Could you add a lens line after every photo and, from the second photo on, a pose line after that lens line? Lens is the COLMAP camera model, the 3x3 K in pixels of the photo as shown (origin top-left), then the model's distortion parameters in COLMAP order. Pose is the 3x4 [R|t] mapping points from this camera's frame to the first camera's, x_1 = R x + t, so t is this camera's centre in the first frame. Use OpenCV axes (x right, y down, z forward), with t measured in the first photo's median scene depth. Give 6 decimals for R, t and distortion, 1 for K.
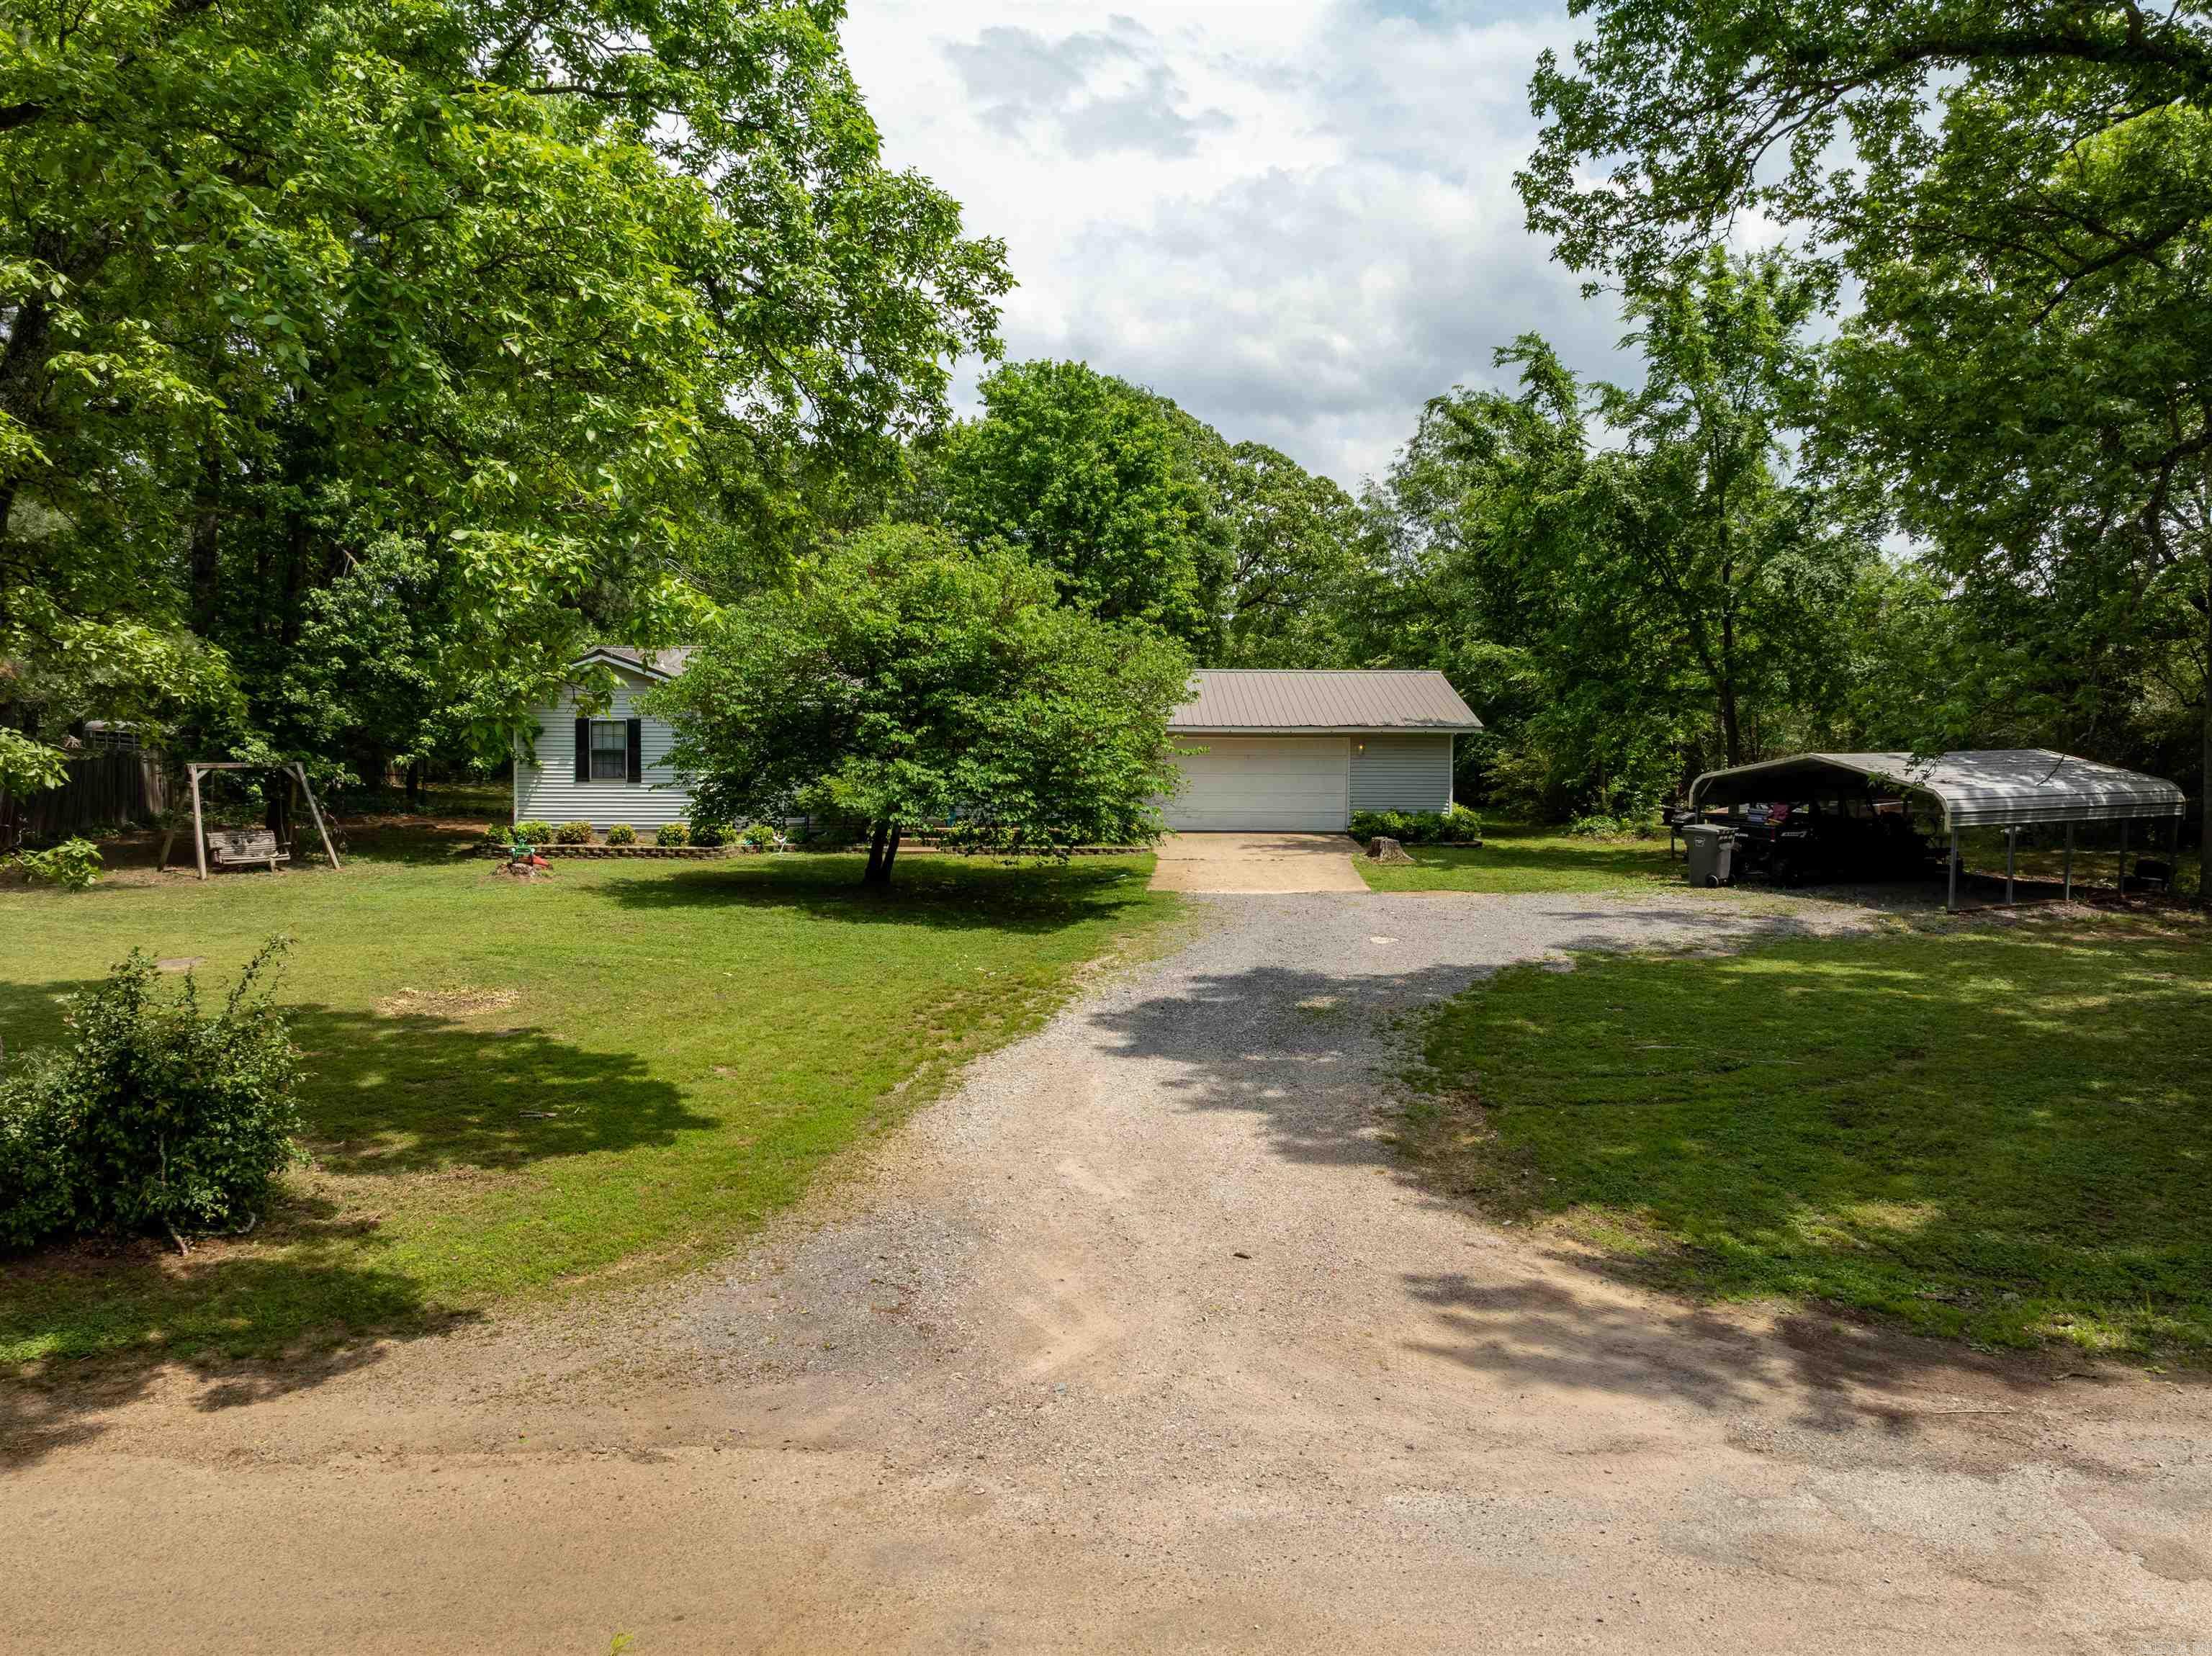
lens RADIAL K [[1582.9, 0, 1109.8], [0, 1582.9, 824.9], [0, 0, 1]] dist [0.001970, 0.011001]
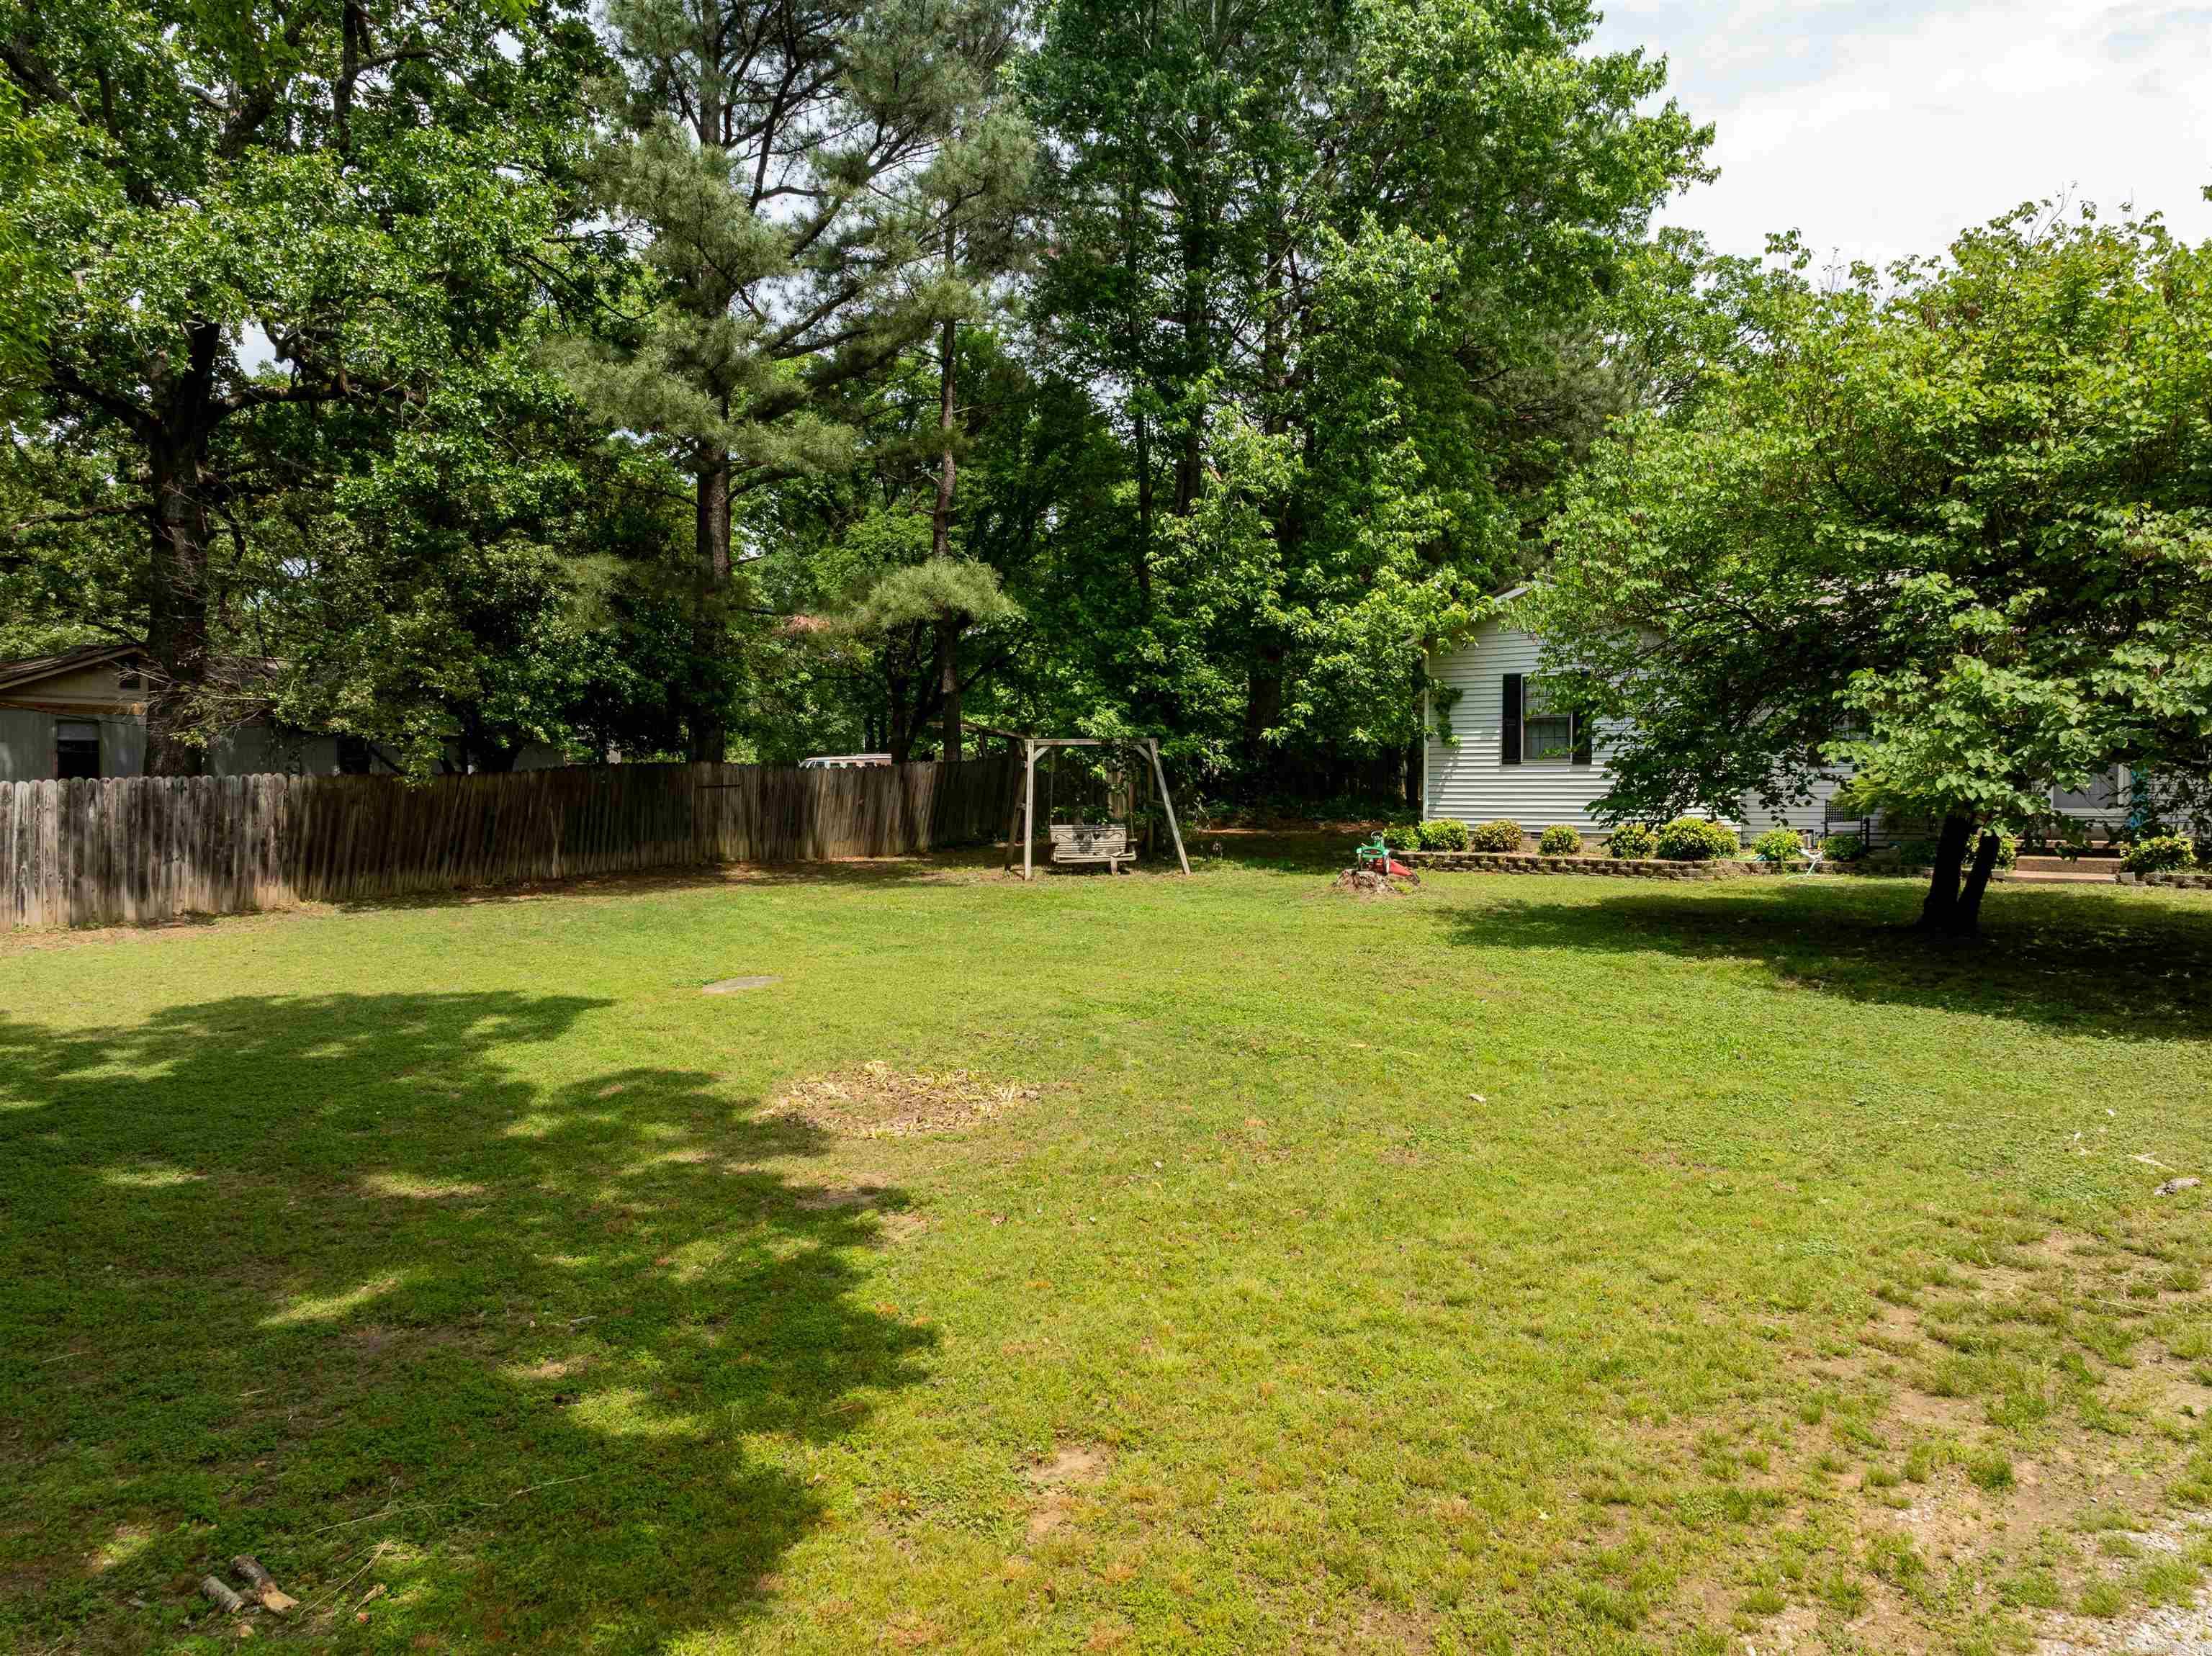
lens RADIAL K [[1582.9, 0, 1118.1], [0, 1582.9, 828.5], [0, 0, 1]] dist [0.001970, 0.011001]
pose [[0.770658, 0.010921, -0.637156, -0.021547], [-0.025613, 0.999576, -0.013845, 0.017039], [0.636734, 0.026989, 0.770611, 0.384384]]
